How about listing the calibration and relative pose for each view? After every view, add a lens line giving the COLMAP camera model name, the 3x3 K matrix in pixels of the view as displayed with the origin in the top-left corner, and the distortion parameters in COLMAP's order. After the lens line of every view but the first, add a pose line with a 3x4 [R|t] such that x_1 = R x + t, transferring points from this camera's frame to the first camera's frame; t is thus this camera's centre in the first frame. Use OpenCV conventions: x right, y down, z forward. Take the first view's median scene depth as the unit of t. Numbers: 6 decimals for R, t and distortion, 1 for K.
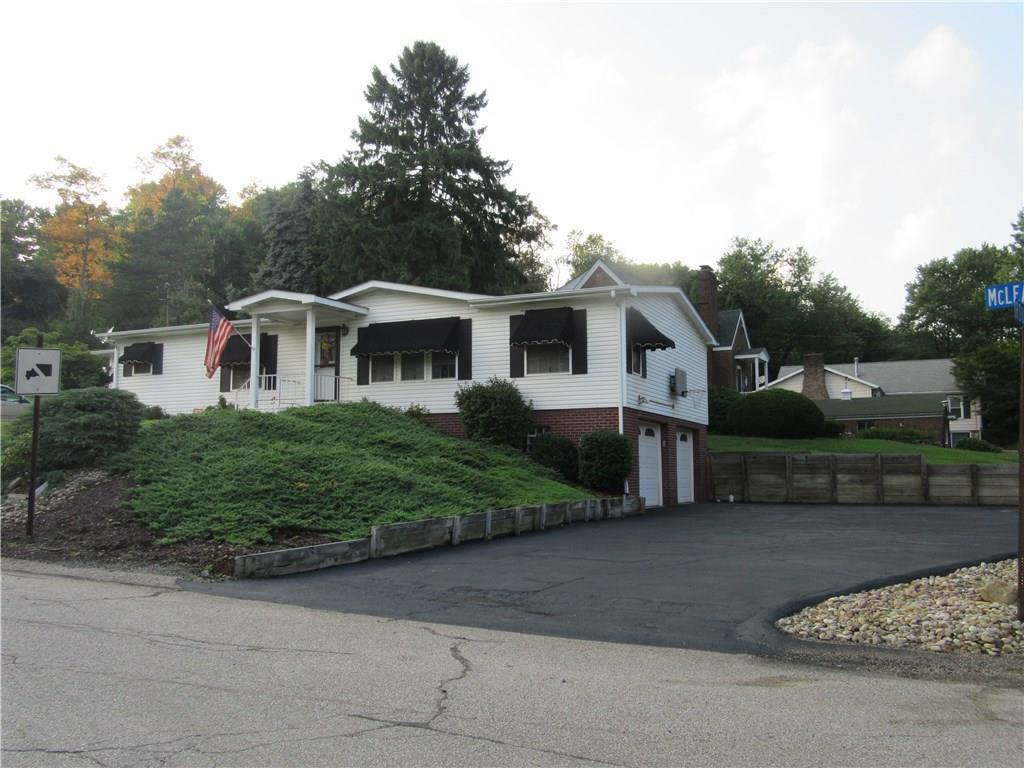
lens RADIAL K [[897.7, 0, 512.0], [0, 897.7, 384.0], [0, 0, 1]] dist [0.005237, 0.004648]
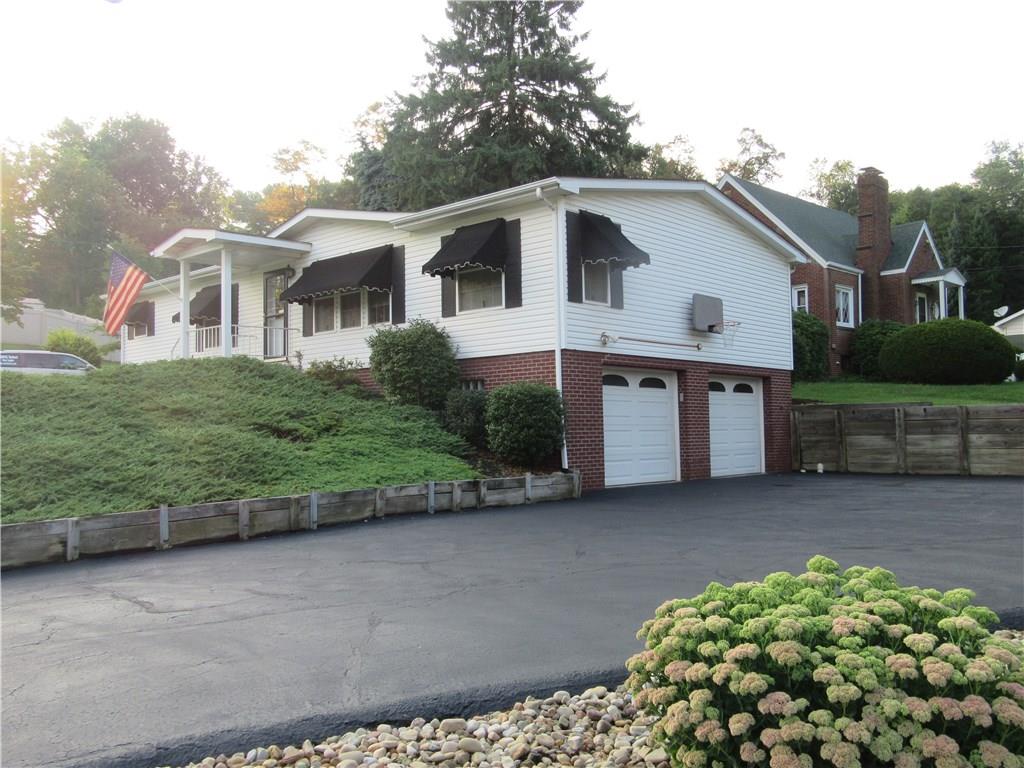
lens RADIAL K [[897.7, 0, 512.0], [0, 897.7, 384.0], [0, 0, 1]] dist [0.005237, 0.004648]
pose [[0.953873, -0.030335, -0.298674, 0.232898], [0.044864, 0.998114, 0.041908, 0.016521], [0.296839, -0.053374, 0.953435, 0.231177]]
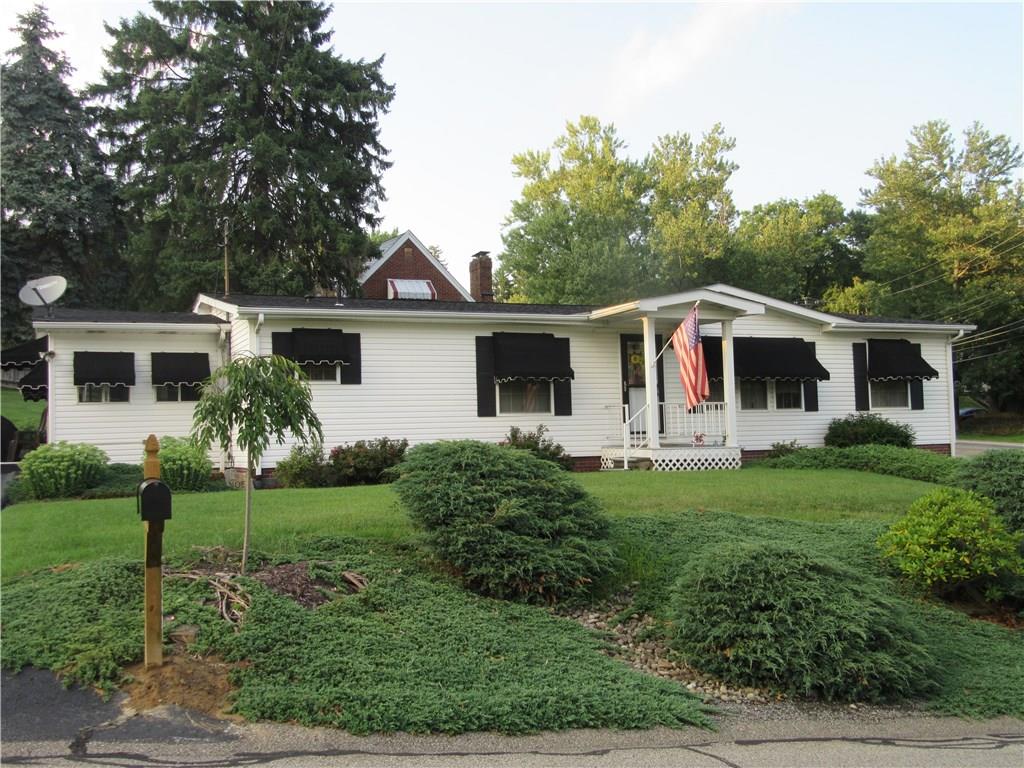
lens RADIAL K [[1194.8, 0, 512.0], [0, 1194.8, 384.0], [0, 0, 1]] dist [0.011048, 0.013279]
pose [[0.637010, 0.061481, 0.768400, -0.947007], [-0.009779, 0.997379, -0.071695, 0.045935], [-0.770794, 0.038156, 0.635941, 0.409926]]
